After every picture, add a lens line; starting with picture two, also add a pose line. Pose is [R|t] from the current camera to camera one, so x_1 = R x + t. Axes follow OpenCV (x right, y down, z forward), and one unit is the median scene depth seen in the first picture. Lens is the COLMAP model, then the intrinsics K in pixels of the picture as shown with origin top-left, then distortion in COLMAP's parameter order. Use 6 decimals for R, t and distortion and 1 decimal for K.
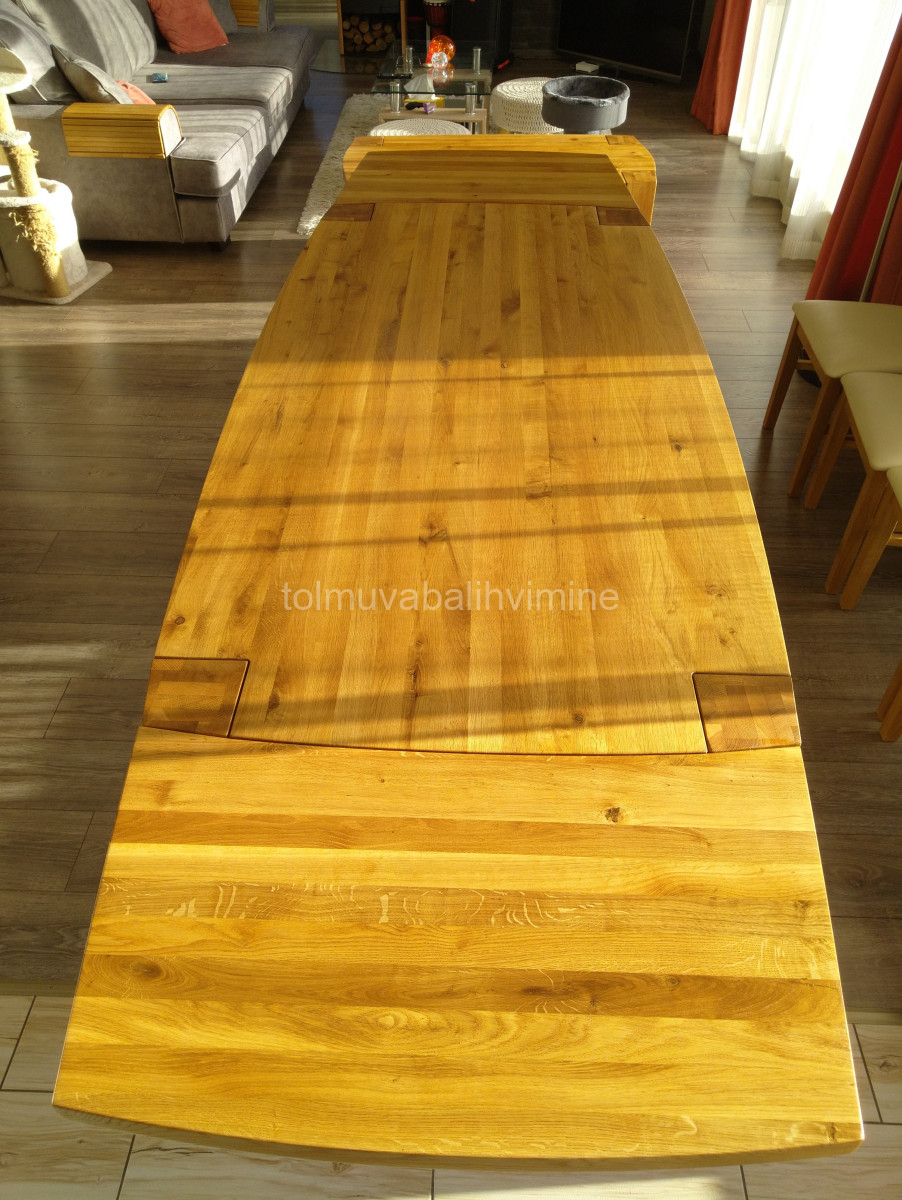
lens RADIAL K [[946.2, 0, 457.8], [0, 946.2, 562.7], [0, 0, 1]] dist [0.061261, -0.086473]
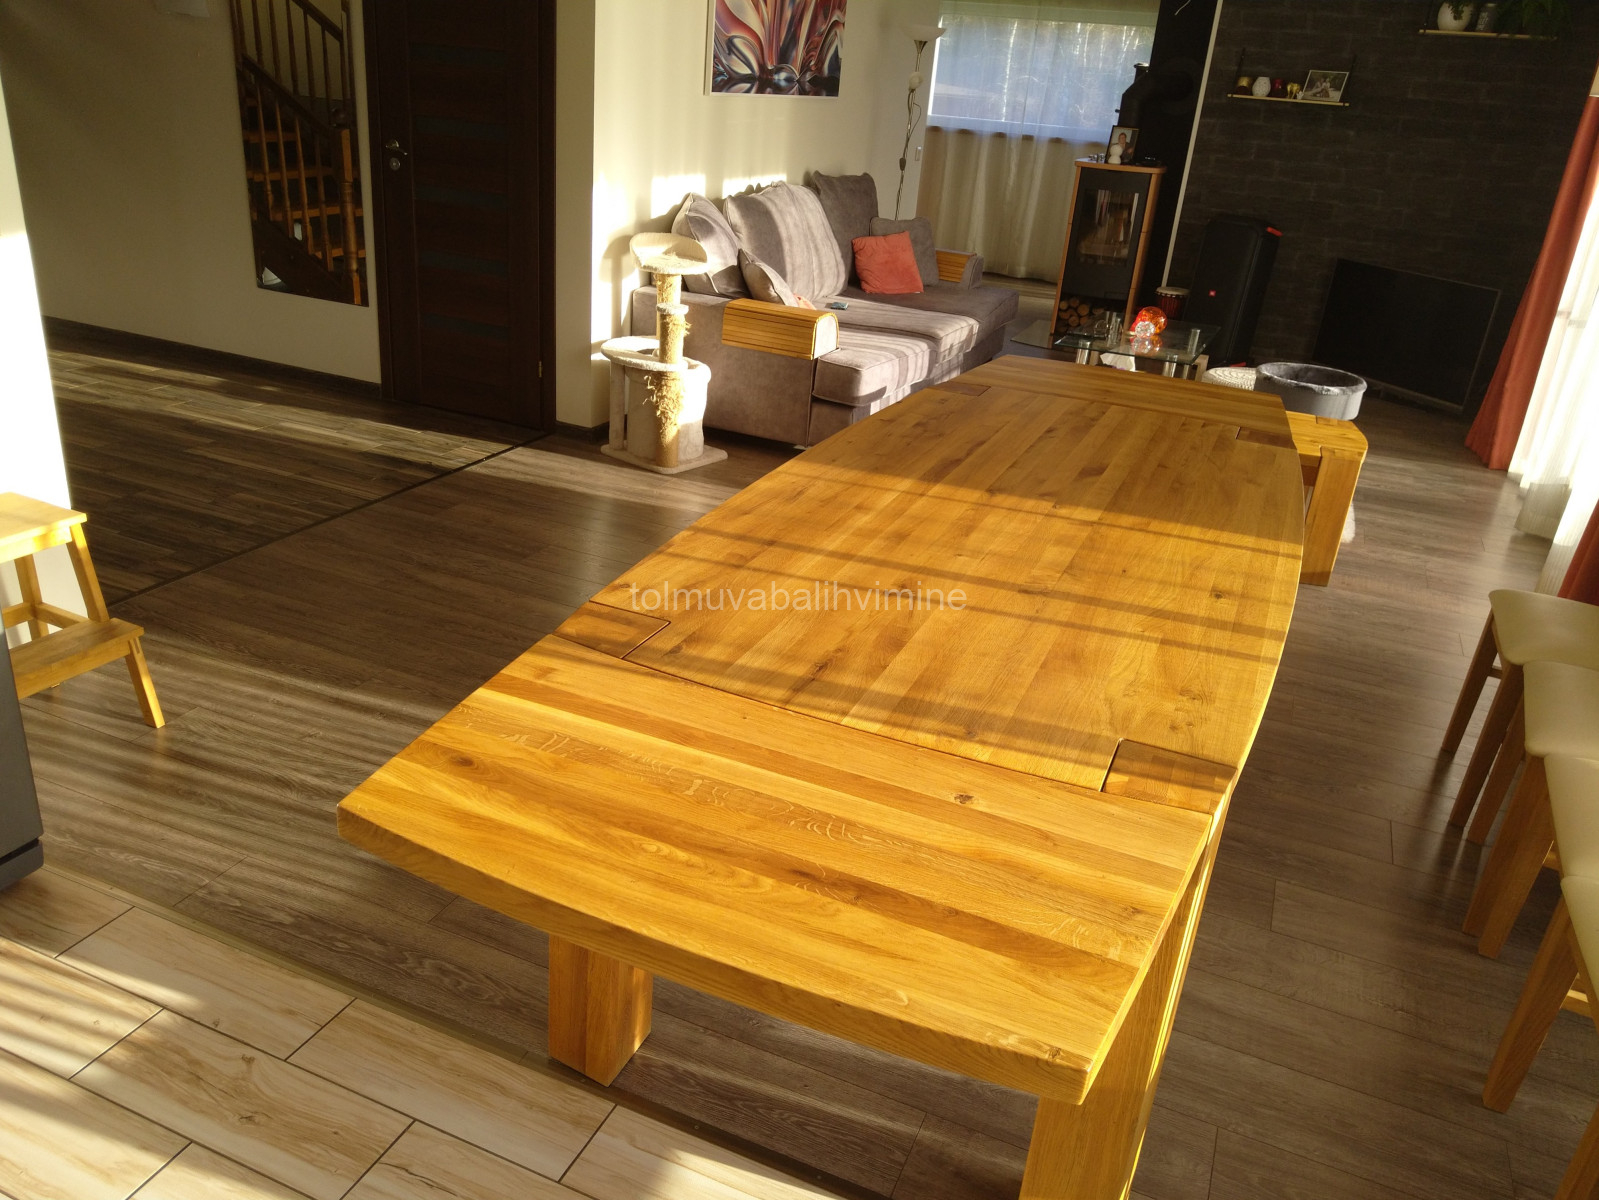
lens RADIAL K [[1260.8, 0, 785.5], [0, 1260.8, 610.5], [0, 0, 1]] dist [0.061261, -0.086473]
pose [[0.927900, 0.201131, -0.313924, 0.257906], [-0.291104, 0.916920, -0.272978, 0.354362], [0.232939, 0.344681, 0.909360, -0.146505]]
